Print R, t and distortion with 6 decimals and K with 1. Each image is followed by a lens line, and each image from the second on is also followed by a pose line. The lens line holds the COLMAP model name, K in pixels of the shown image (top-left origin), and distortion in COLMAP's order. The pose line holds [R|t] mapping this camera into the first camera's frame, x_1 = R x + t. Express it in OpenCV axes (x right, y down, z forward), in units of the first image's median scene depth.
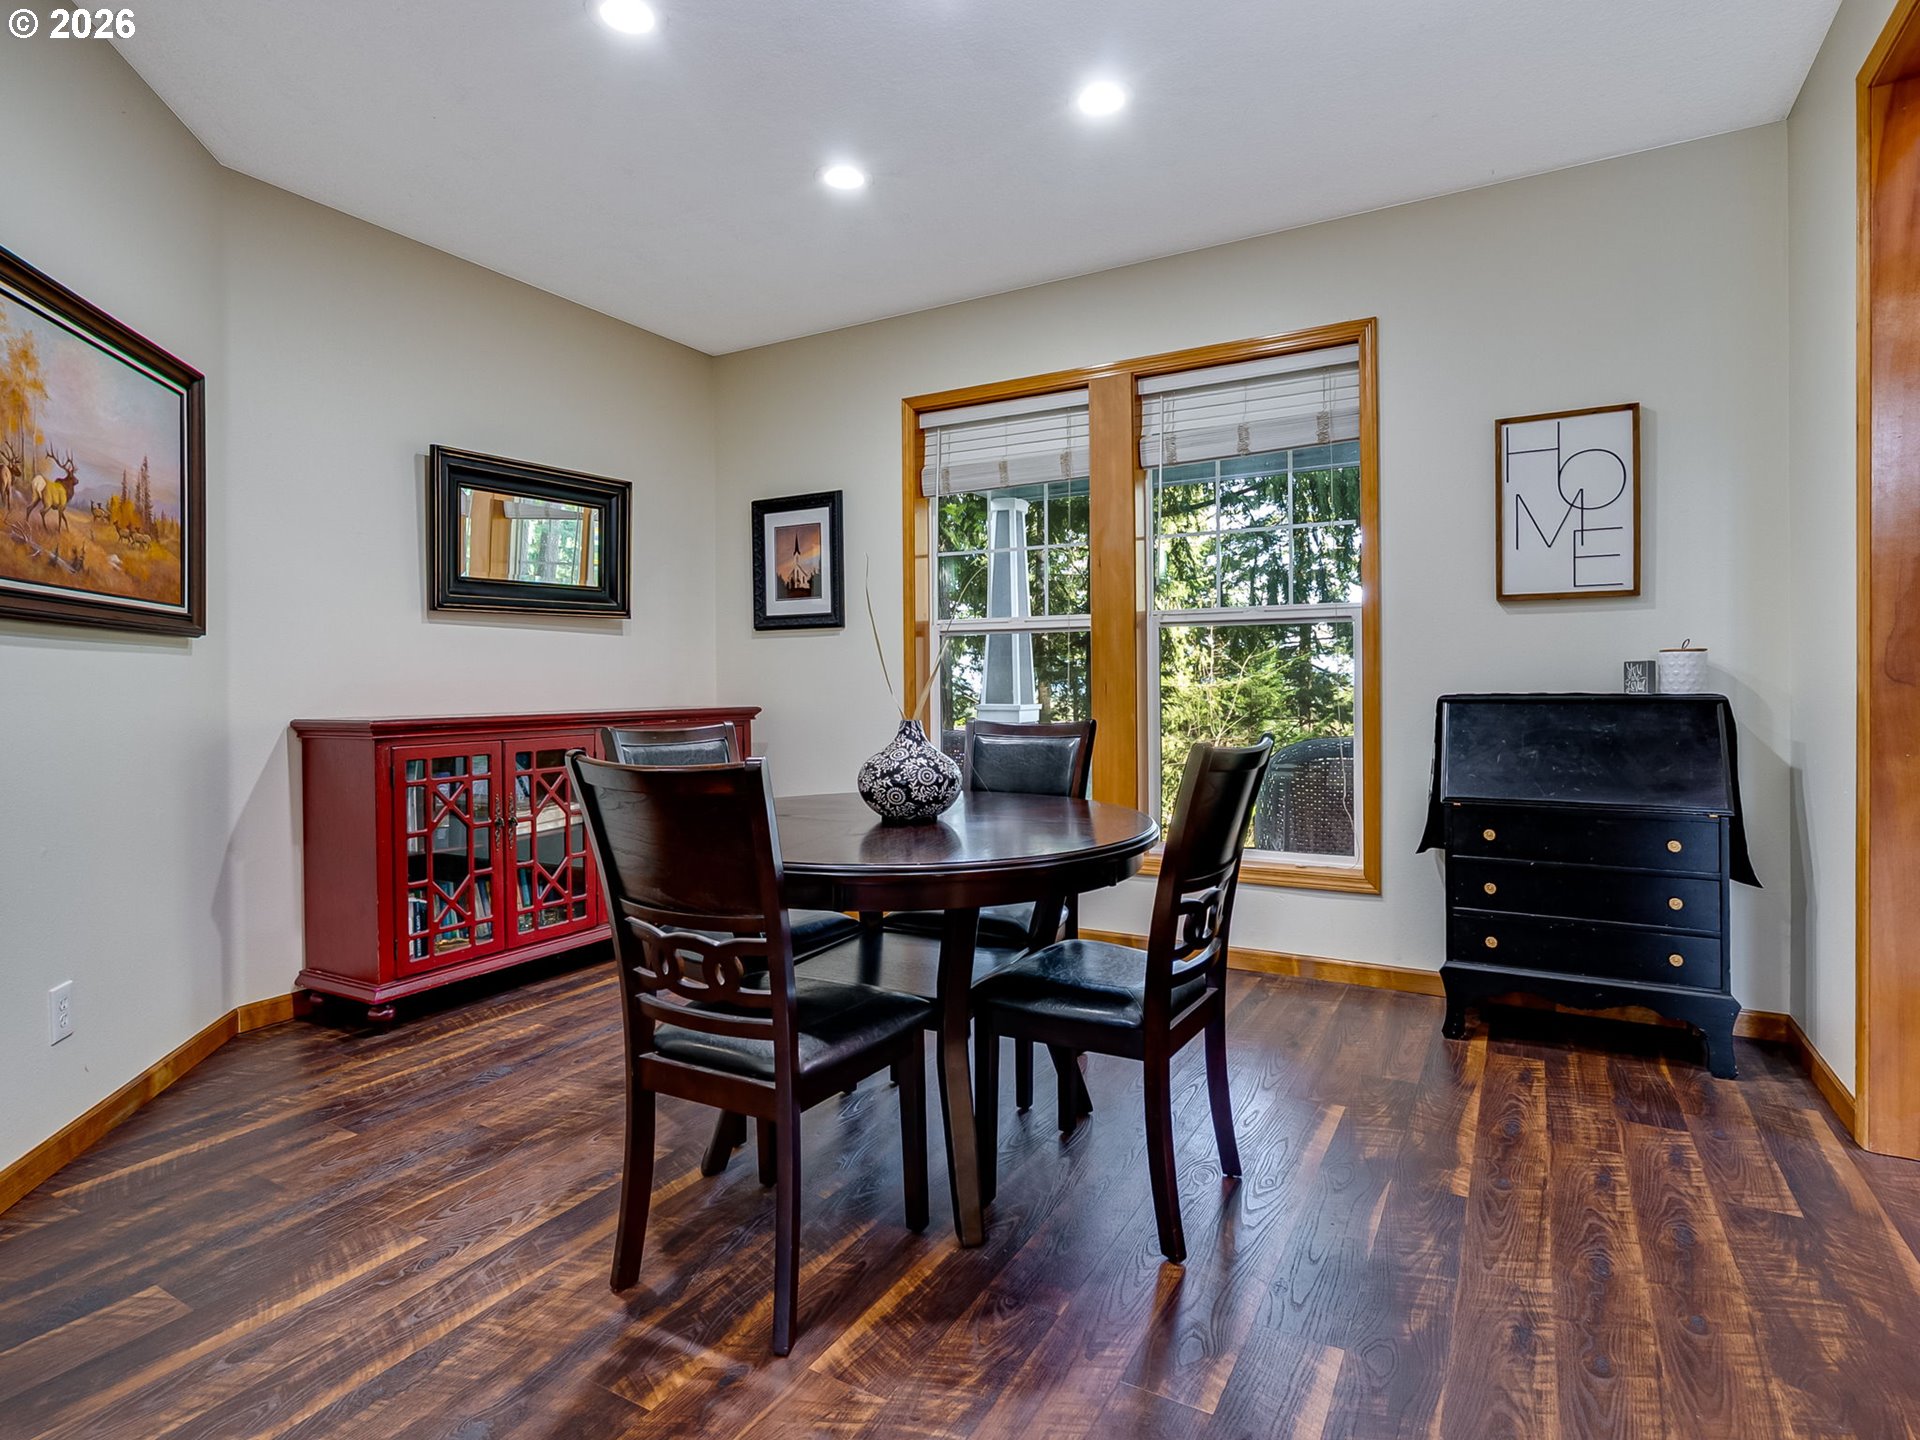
lens RADIAL K [[1001.9, 0, 965.2], [0, 1001.9, 709.4], [0, 0, 1]] dist [-0.020424, 0.000069]
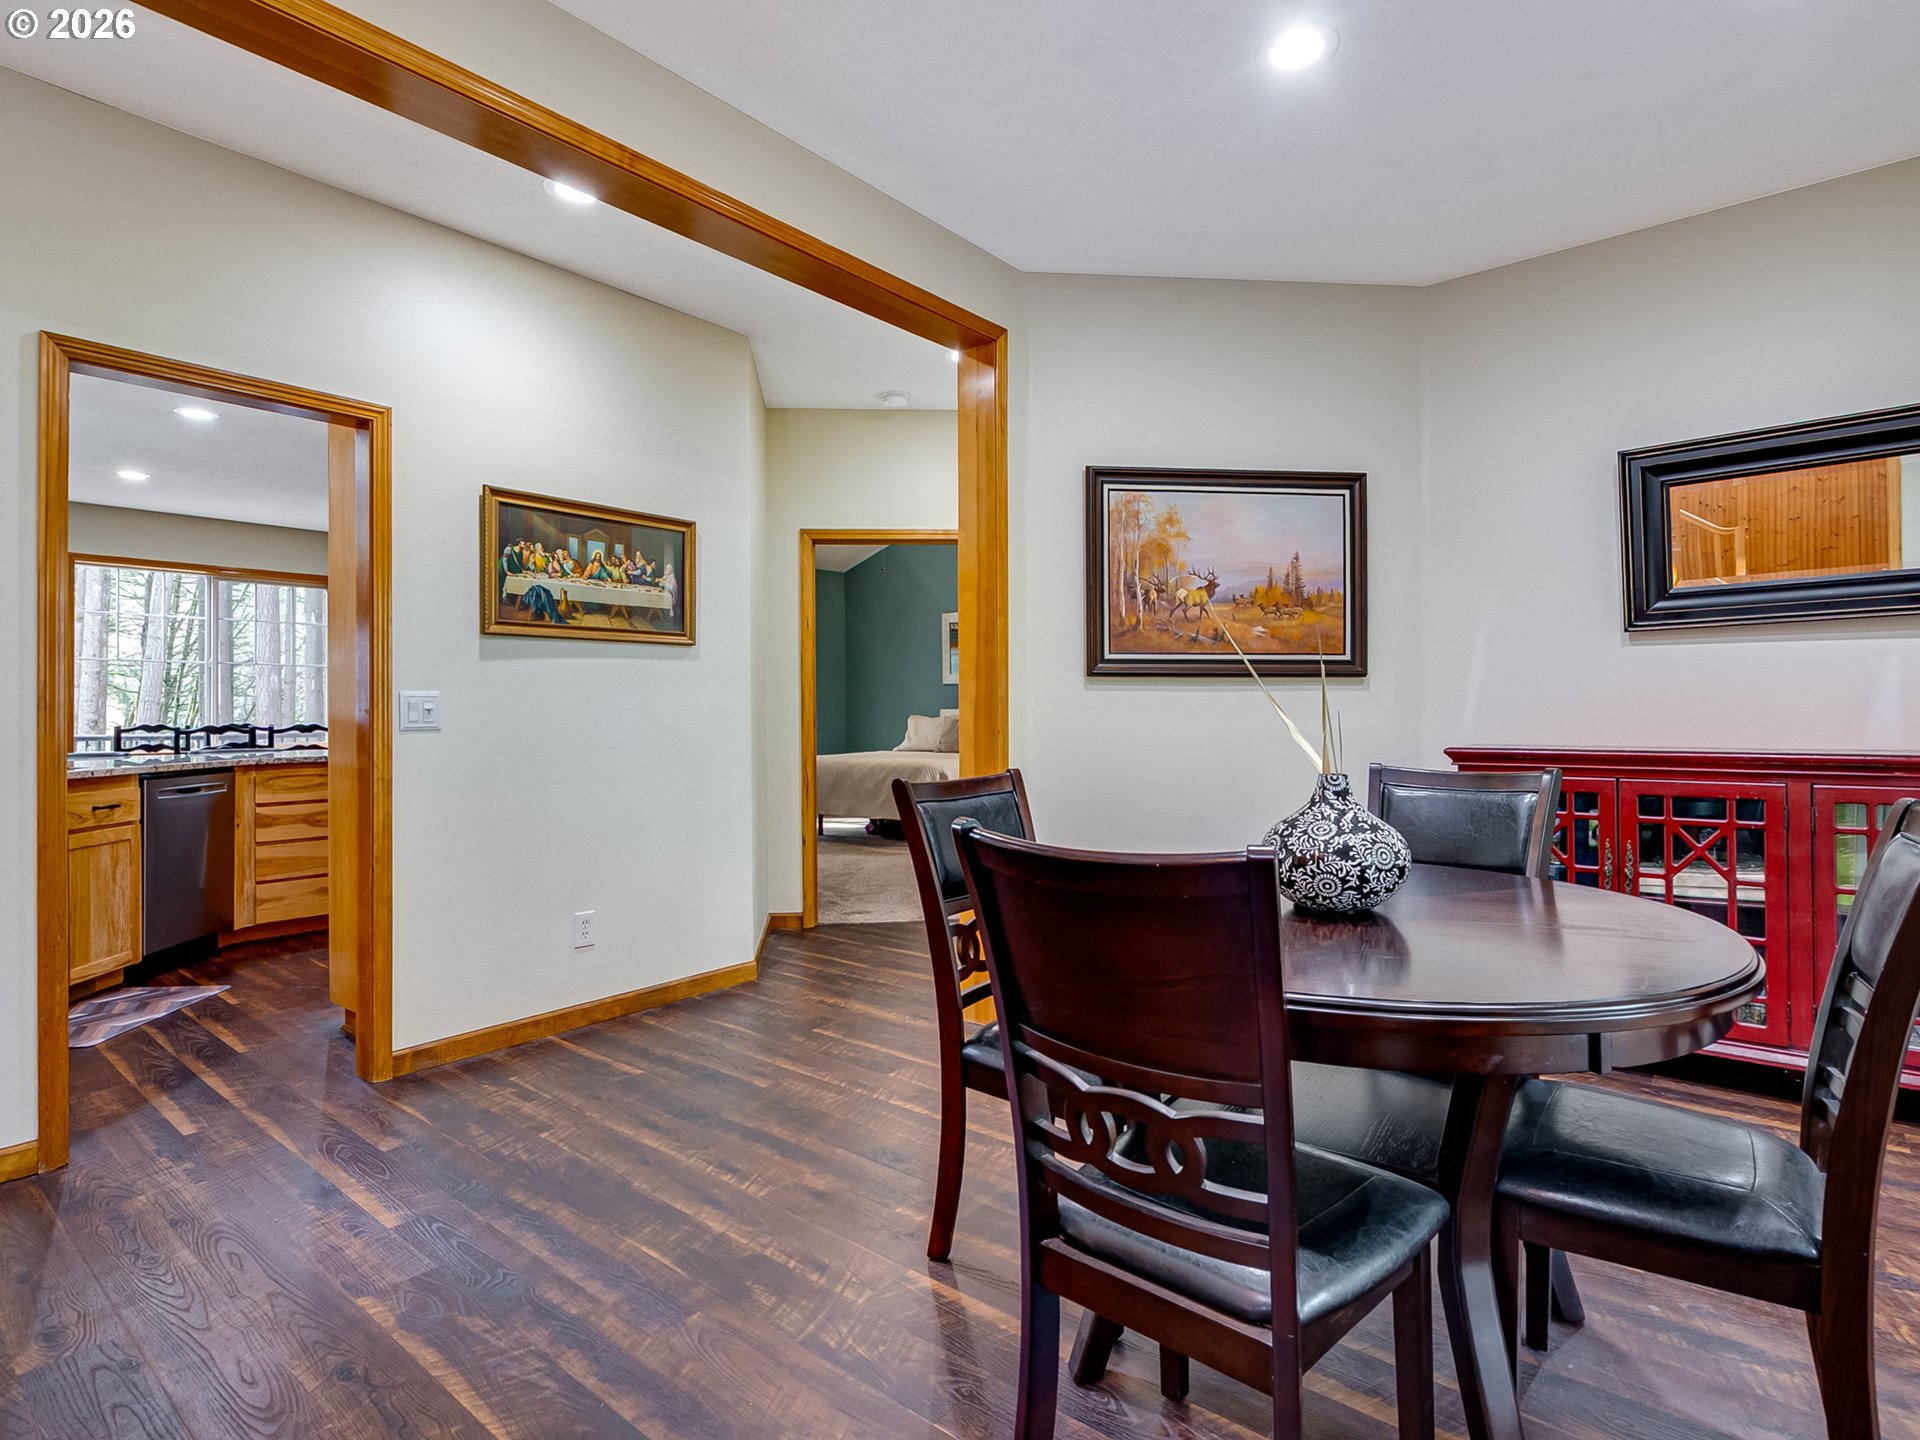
lens RADIAL K [[985.6, 0, 967.2], [0, 985.6, 707.5], [0, 0, 1]] dist [-0.003325, 0.000125]
pose [[-0.172731, 0.008801, -0.984930, 0.643891], [-0.019060, 0.999743, 0.012276, -0.041931], [0.984785, 0.020893, -0.172519, 0.782650]]
